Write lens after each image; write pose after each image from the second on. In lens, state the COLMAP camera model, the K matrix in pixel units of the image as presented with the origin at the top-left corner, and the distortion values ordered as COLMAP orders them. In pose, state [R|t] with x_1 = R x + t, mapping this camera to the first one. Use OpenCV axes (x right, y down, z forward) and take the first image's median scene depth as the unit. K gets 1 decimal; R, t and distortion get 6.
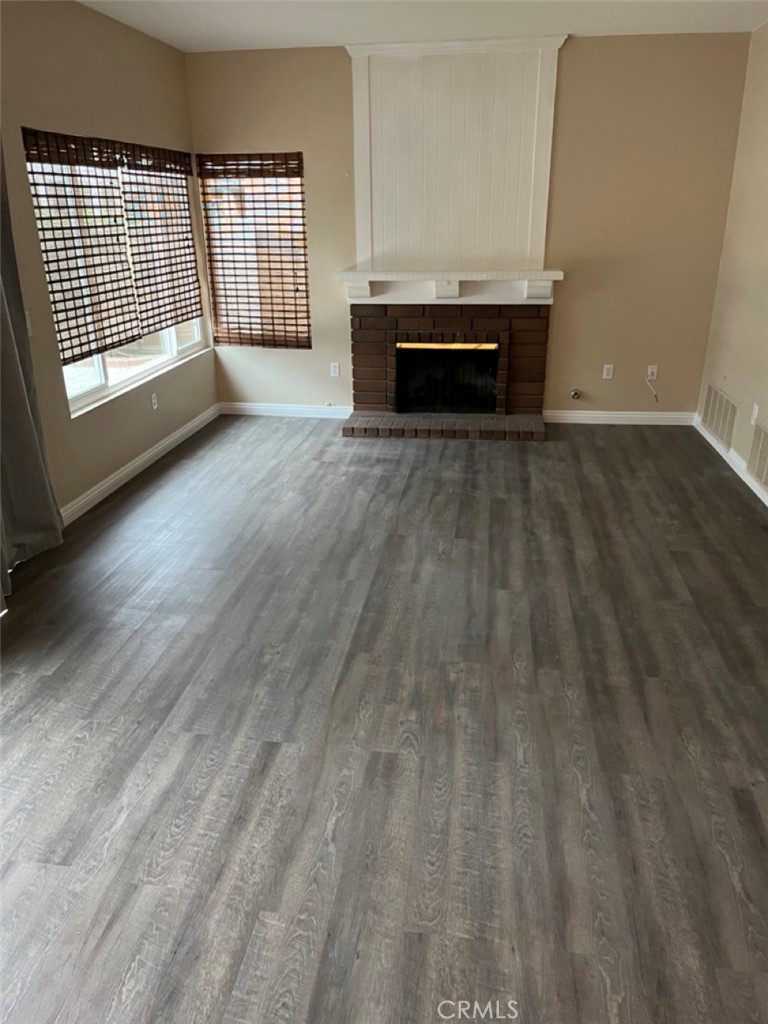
lens RADIAL K [[779.4, 0, 387.7], [0, 779.4, 513.8], [0, 0, 1]] dist [0.049546, -0.024149]
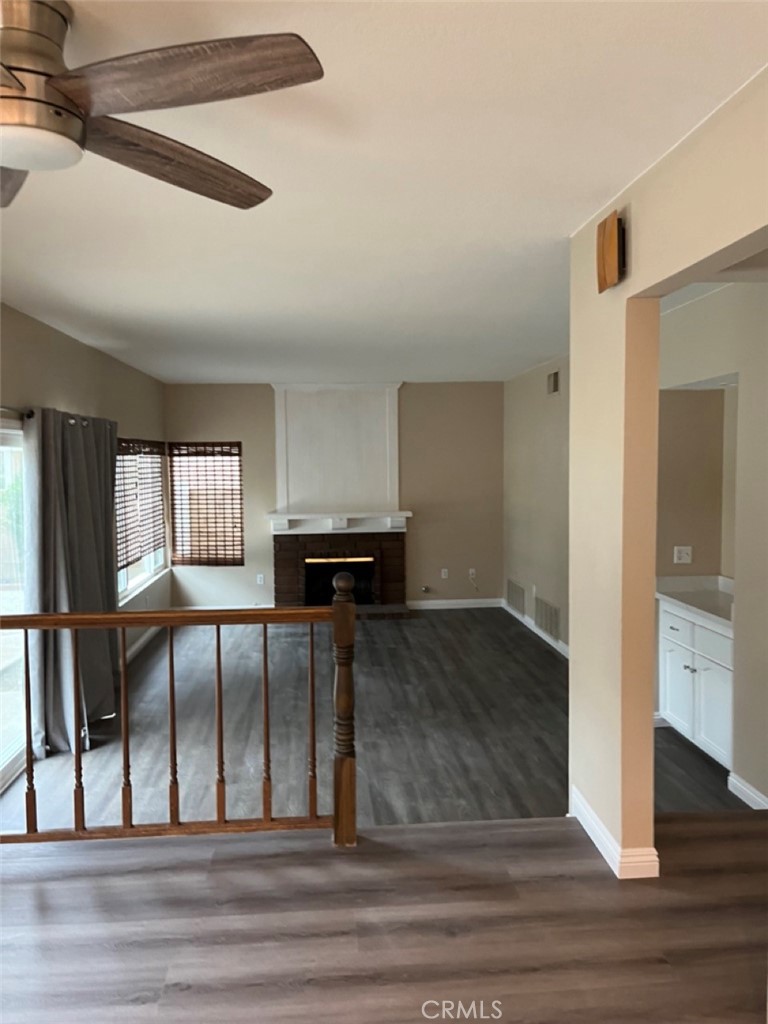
lens RADIAL K [[779.4, 0, 380.8], [0, 779.4, 512.0], [0, 0, 1]] dist [0.049546, -0.024149]
pose [[0.977226, -0.016663, 0.211545, -0.176022], [0.079703, 0.952741, -0.293143, 0.152822], [-0.196663, 0.303328, 0.932371, -0.468573]]
